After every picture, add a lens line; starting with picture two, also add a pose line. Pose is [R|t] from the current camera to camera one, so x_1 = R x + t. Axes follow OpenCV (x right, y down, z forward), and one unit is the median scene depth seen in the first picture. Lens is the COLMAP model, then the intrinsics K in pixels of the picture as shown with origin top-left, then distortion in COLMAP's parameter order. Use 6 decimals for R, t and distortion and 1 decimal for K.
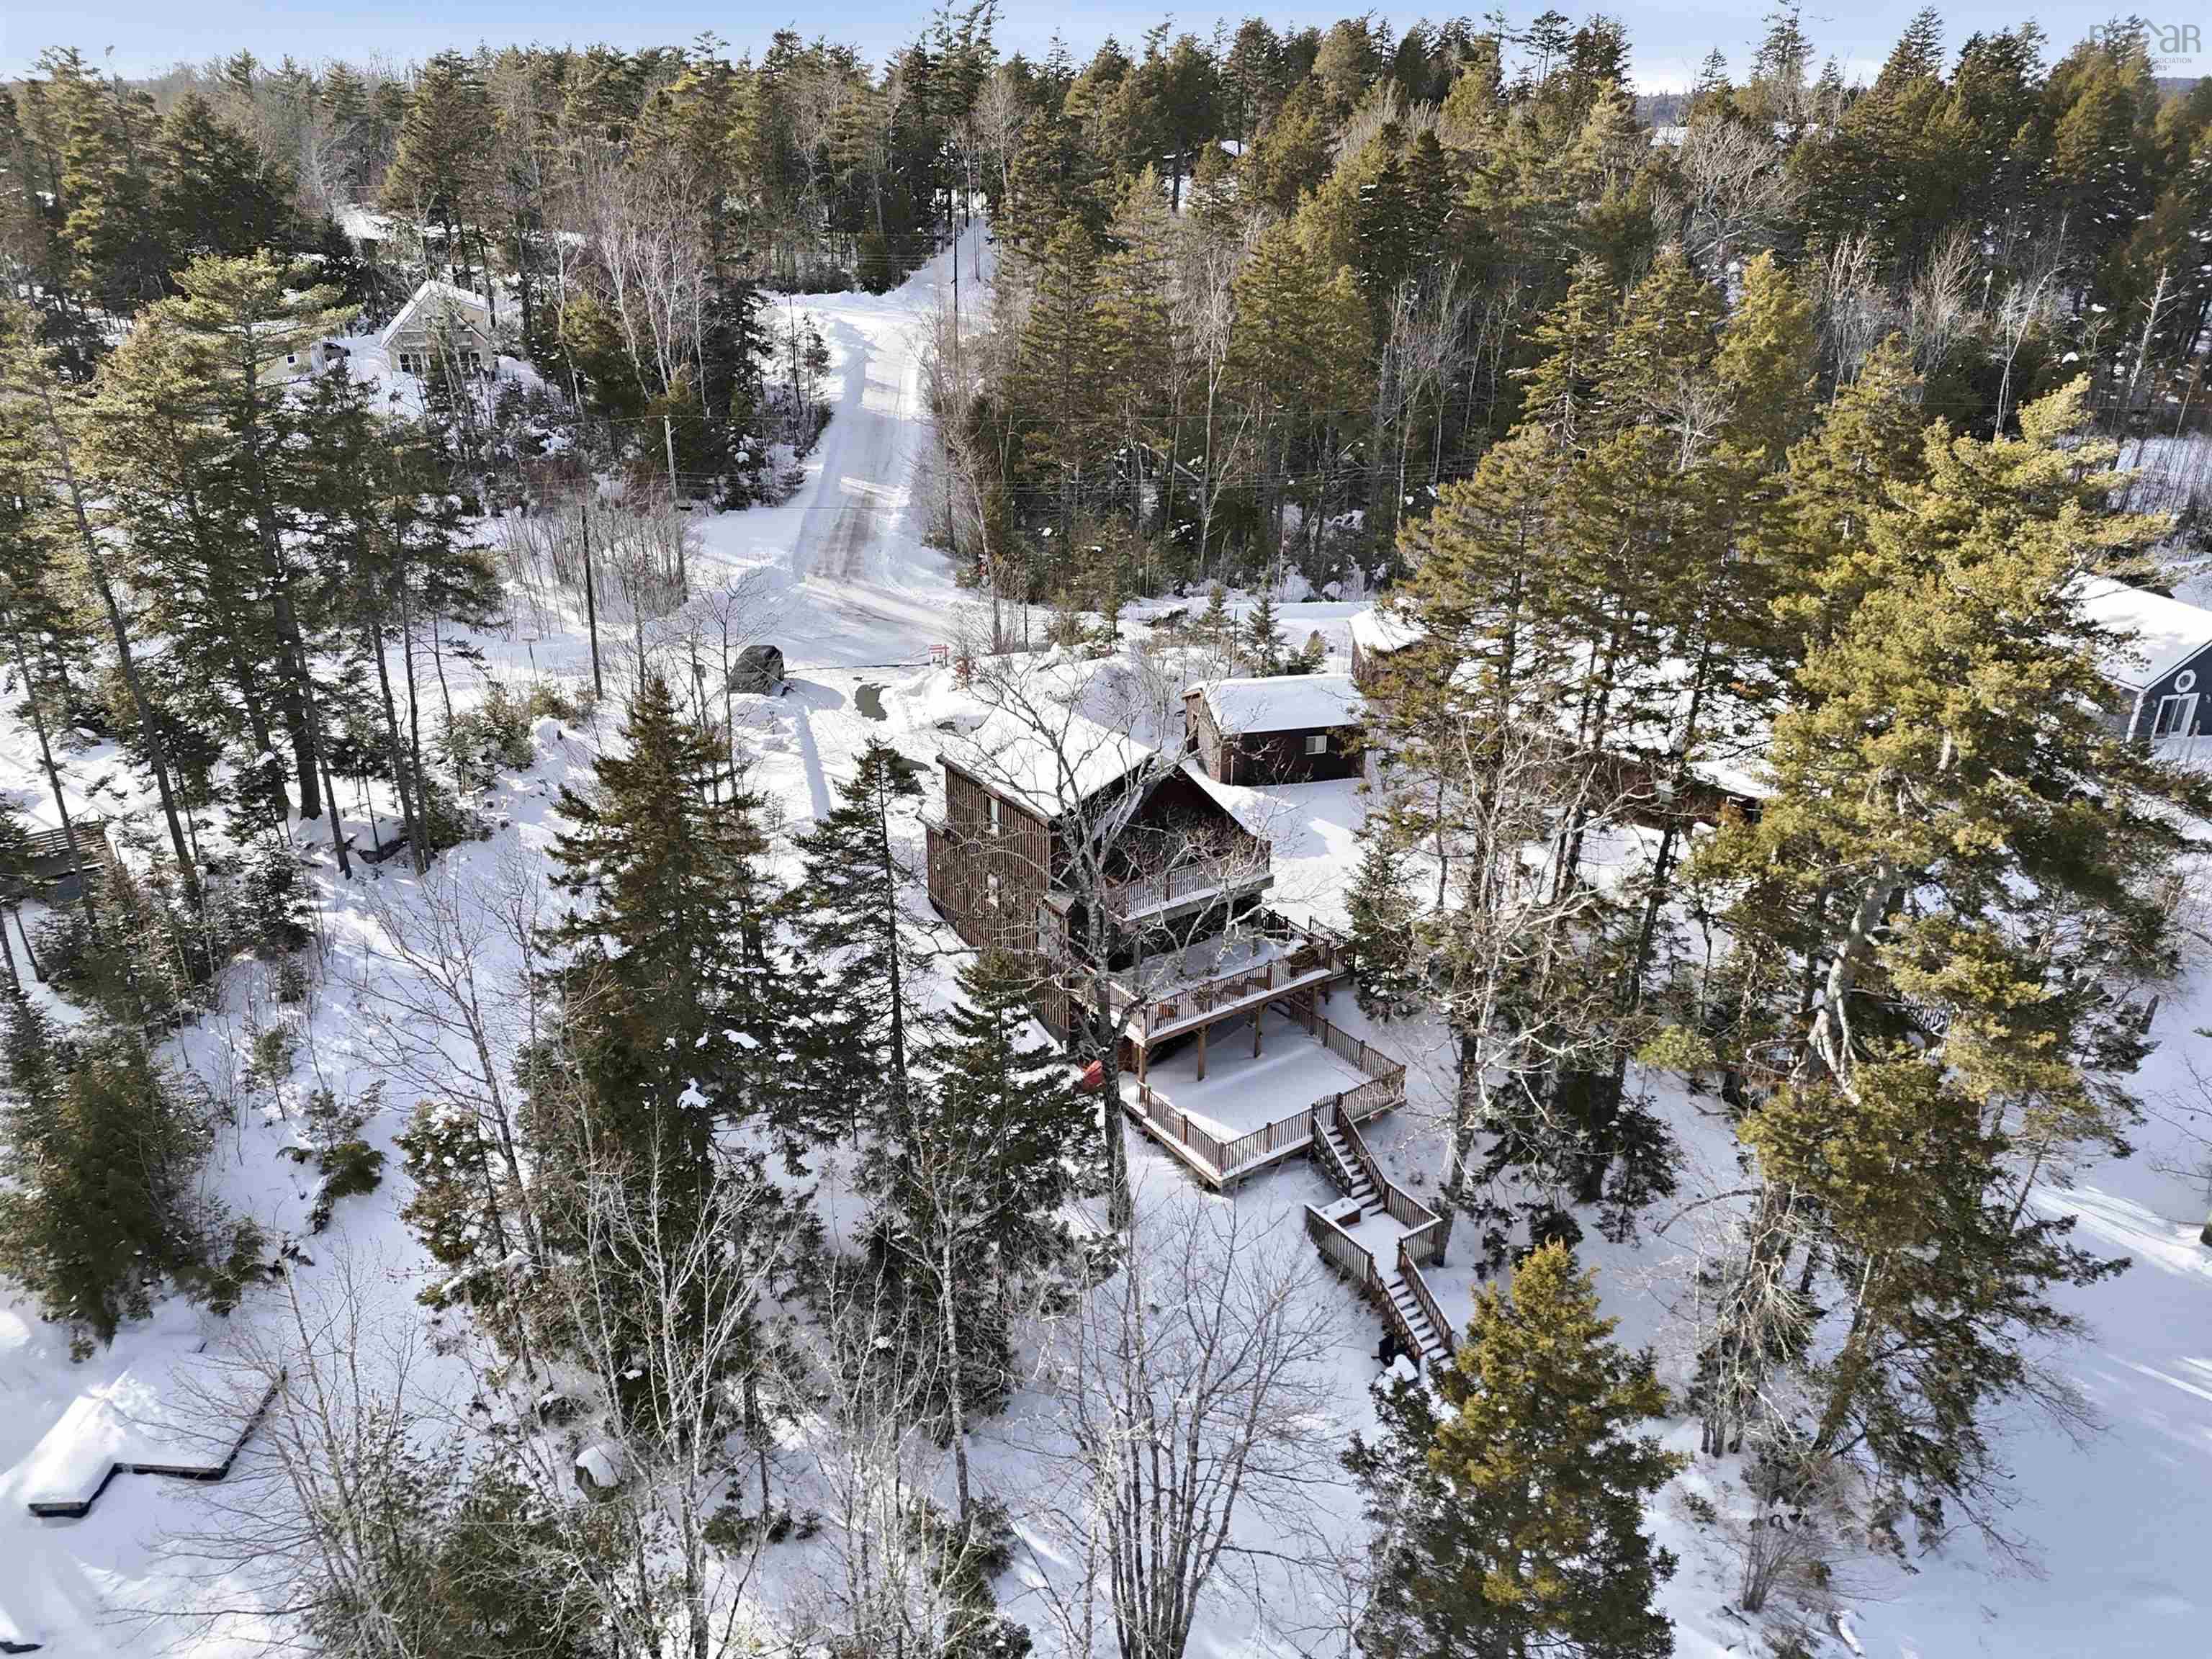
lens RADIAL K [[1680.6, 0, 1090.7], [0, 1680.6, 834.9], [0, 0, 1]] dist [0.090235, -0.082017]
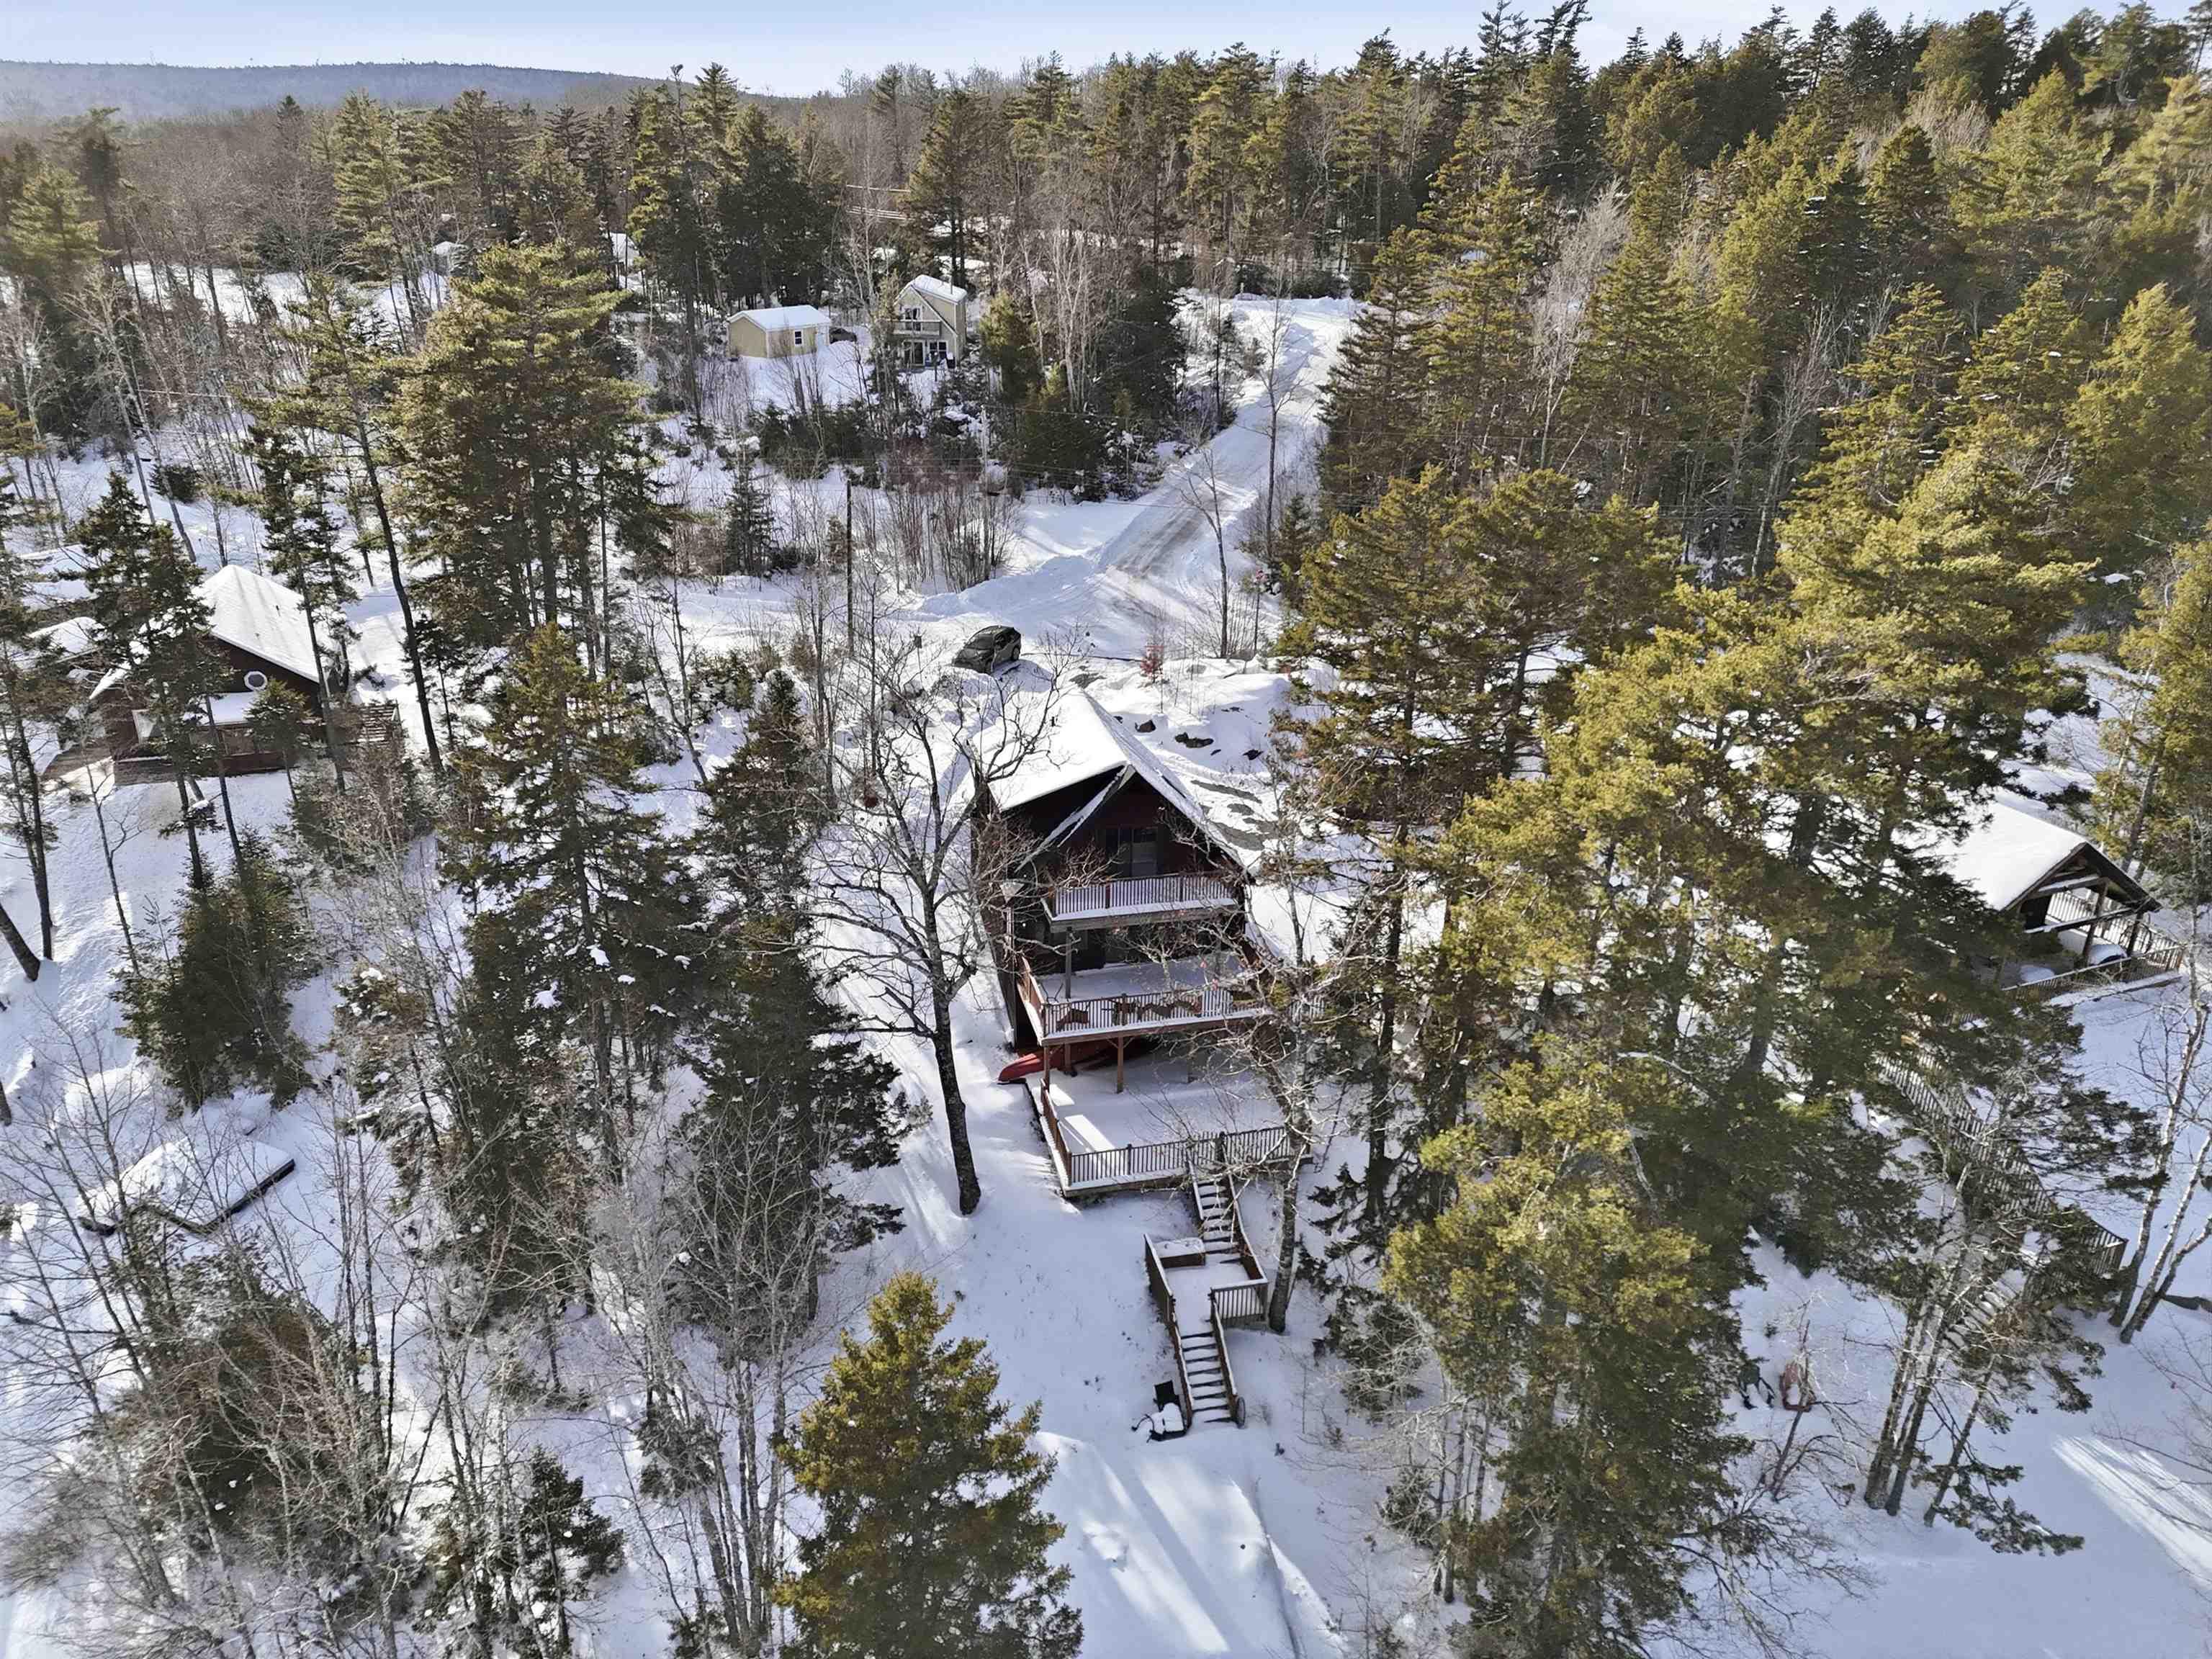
lens RADIAL K [[1680.6, 0, 1090.7], [0, 1680.6, 834.9], [0, 0, 1]] dist [0.090235, -0.082017]
pose [[0.921203, 0.151045, -0.358567, 0.386129], [-0.152503, 0.988002, 0.024394, -0.026551], [0.357950, 0.032211, 0.933185, 0.064084]]
